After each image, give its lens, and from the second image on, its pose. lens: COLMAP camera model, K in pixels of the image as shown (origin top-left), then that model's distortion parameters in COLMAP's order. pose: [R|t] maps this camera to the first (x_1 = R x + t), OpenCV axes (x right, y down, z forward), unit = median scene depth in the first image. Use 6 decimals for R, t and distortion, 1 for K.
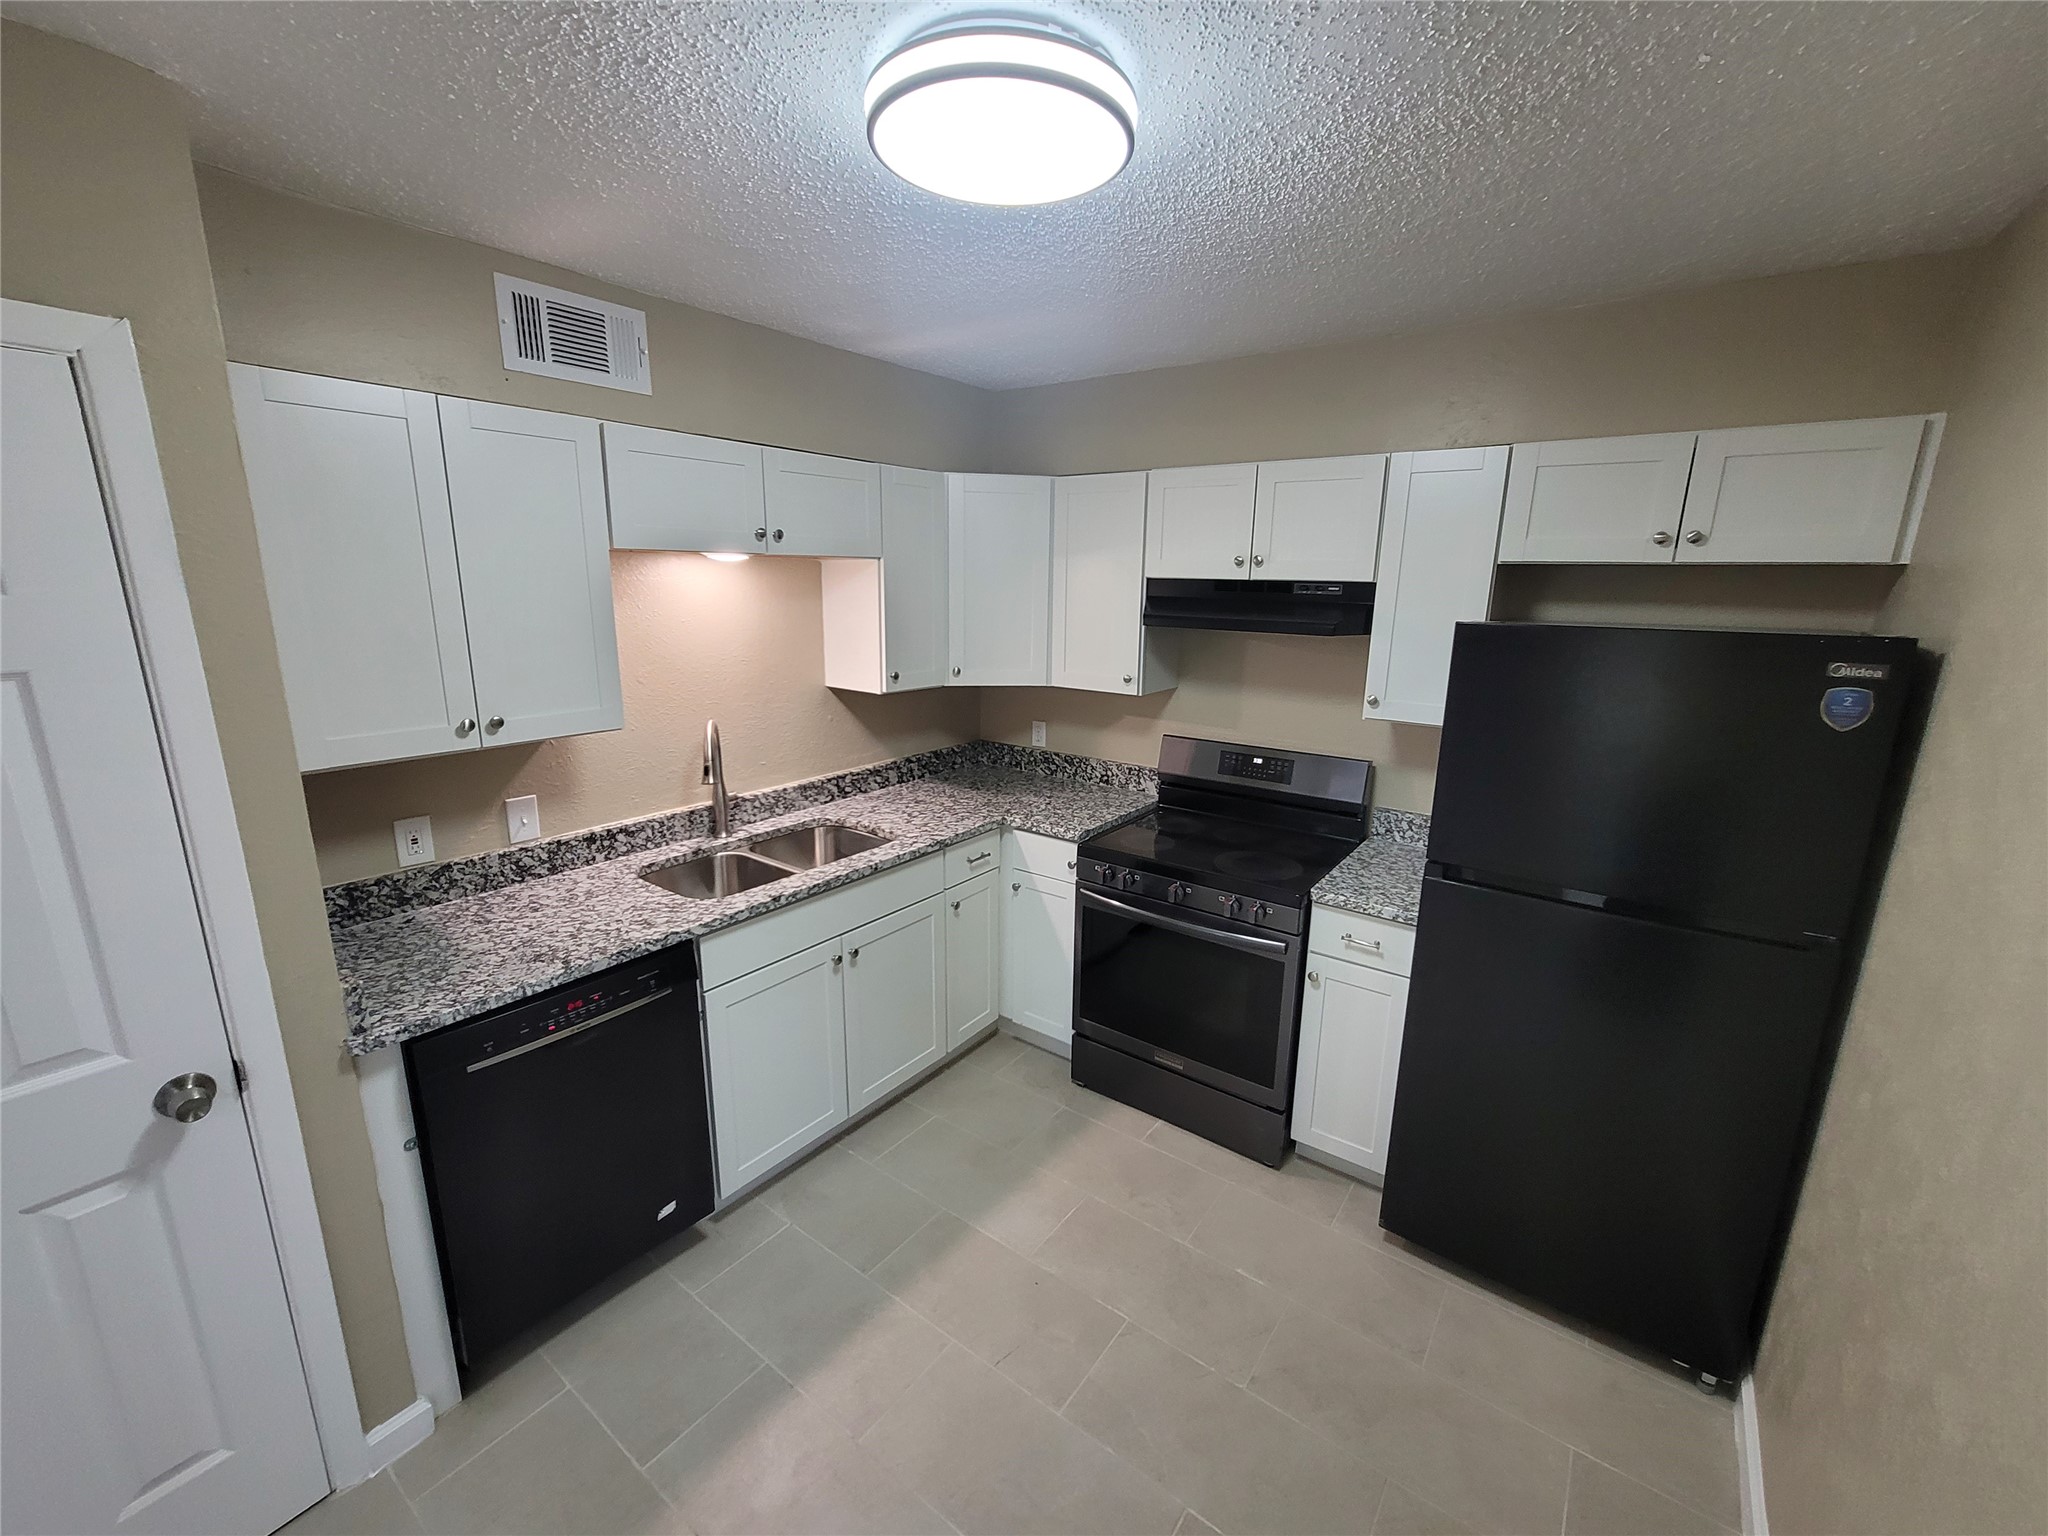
lens RADIAL K [[833.5, 0, 1026.7], [0, 833.5, 772.8], [0, 0, 1]] dist [0.002254, 0.000482]
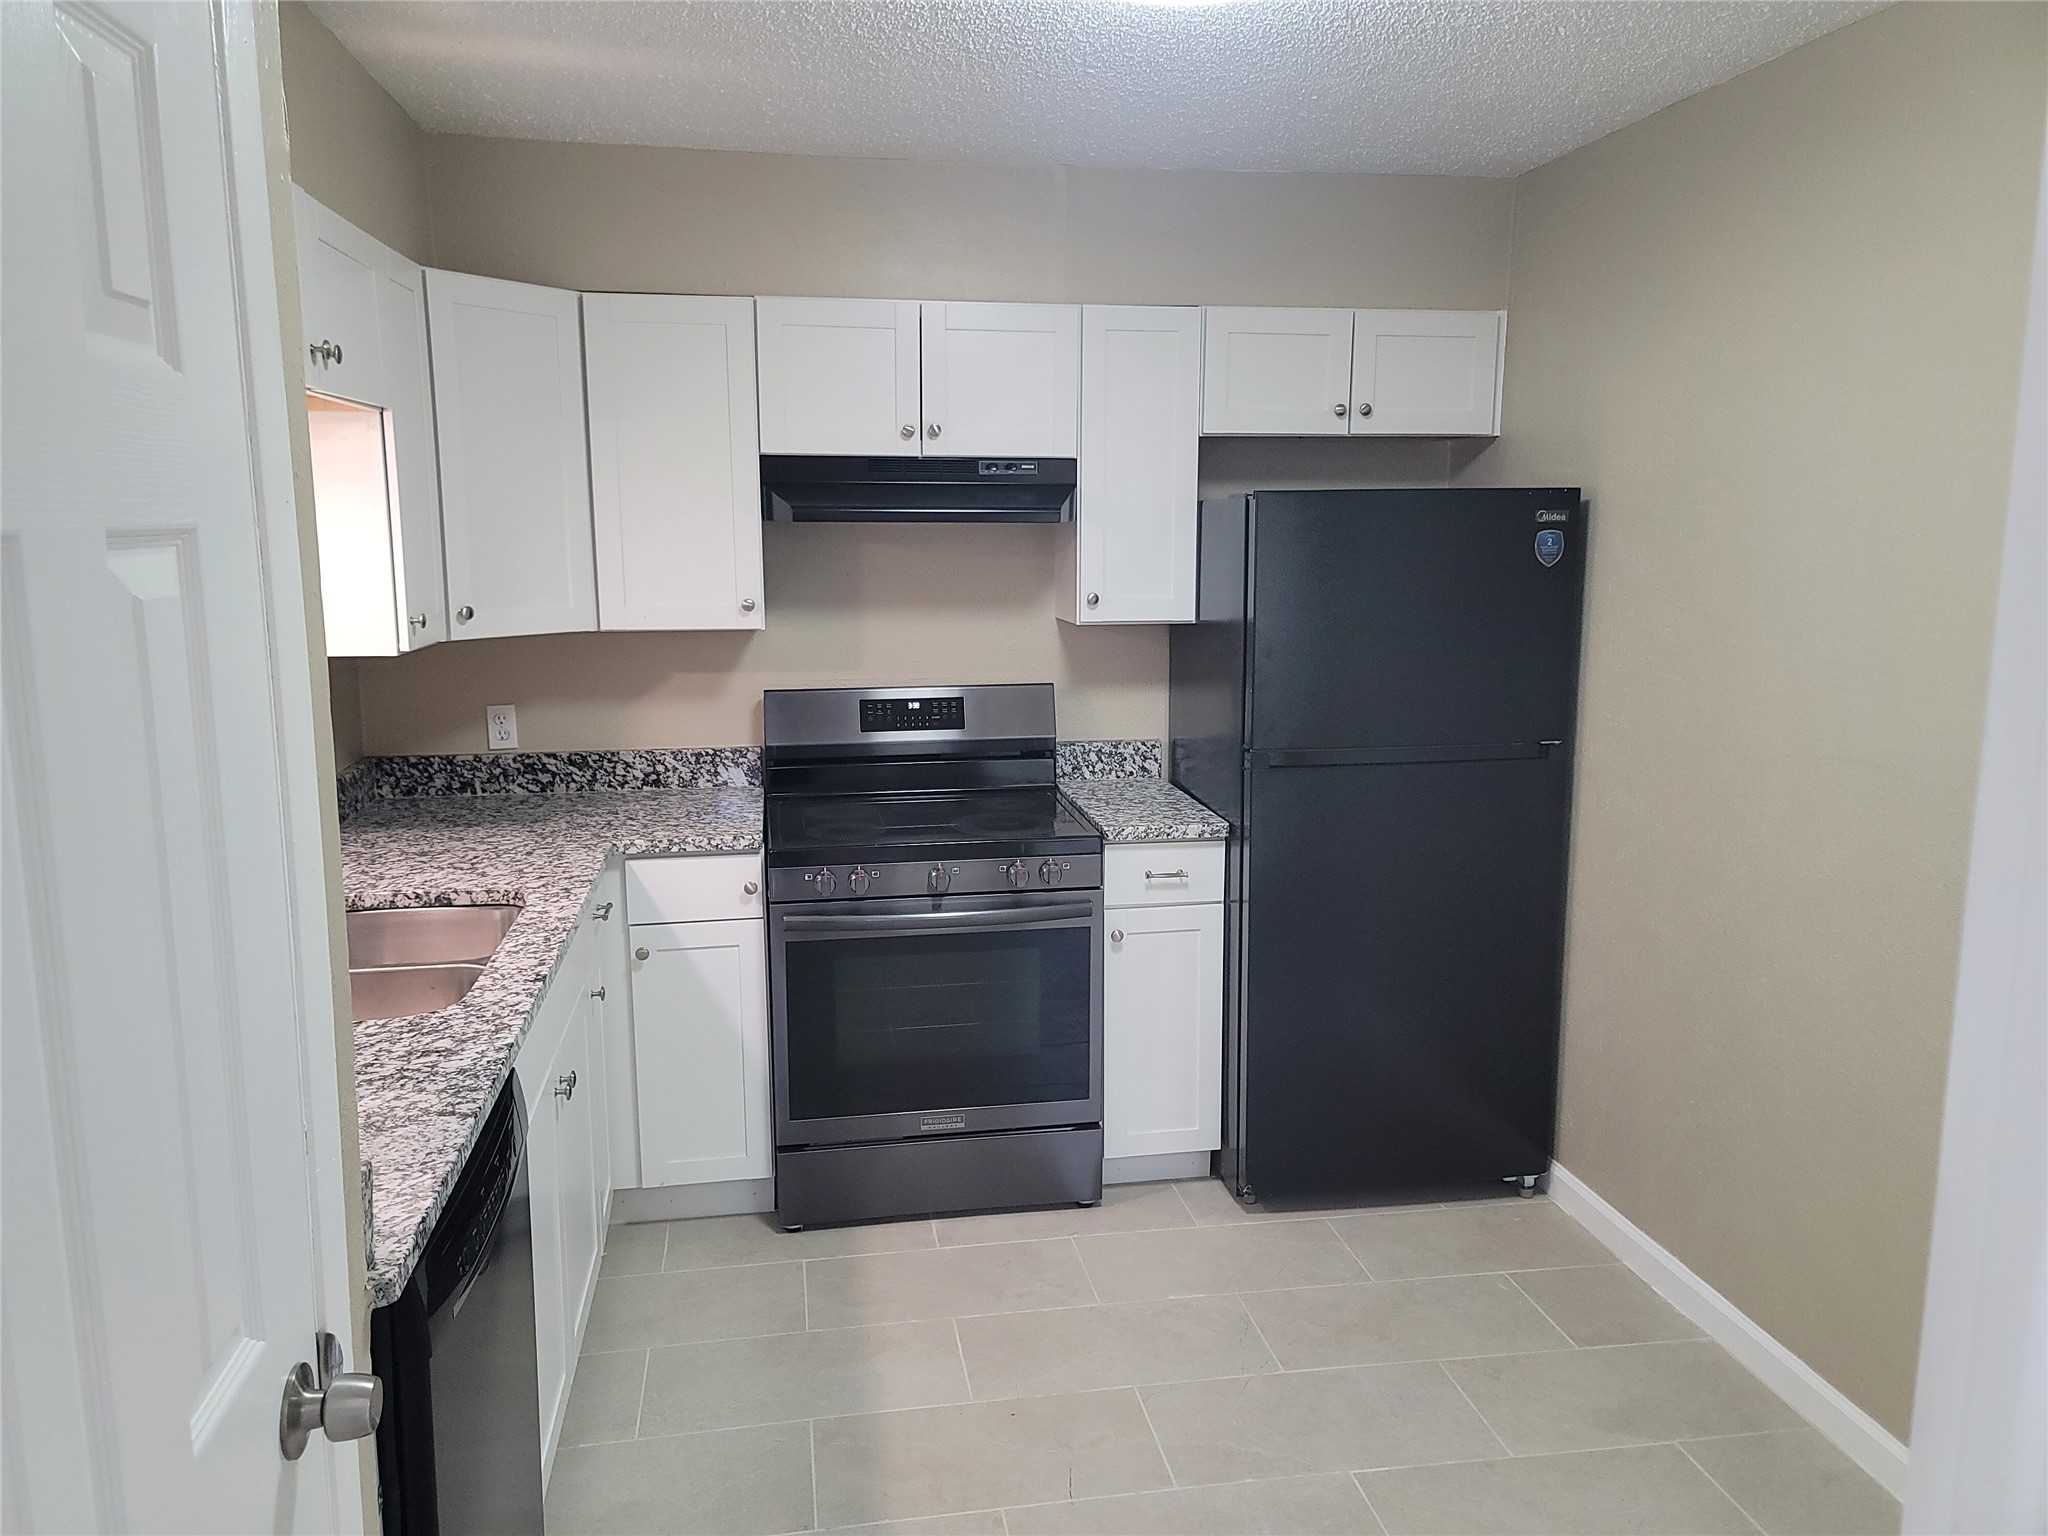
lens RADIAL K [[1494.5, 0, 1020.5], [0, 1494.5, 762.1], [0, 0, 1]] dist [0.057317, -0.022368]
pose [[0.694227, -0.133317, 0.707302, -0.650005], [0.176966, 0.984146, 0.011804, 0.038885], [-0.697662, 0.116974, 0.706813, 0.016059]]
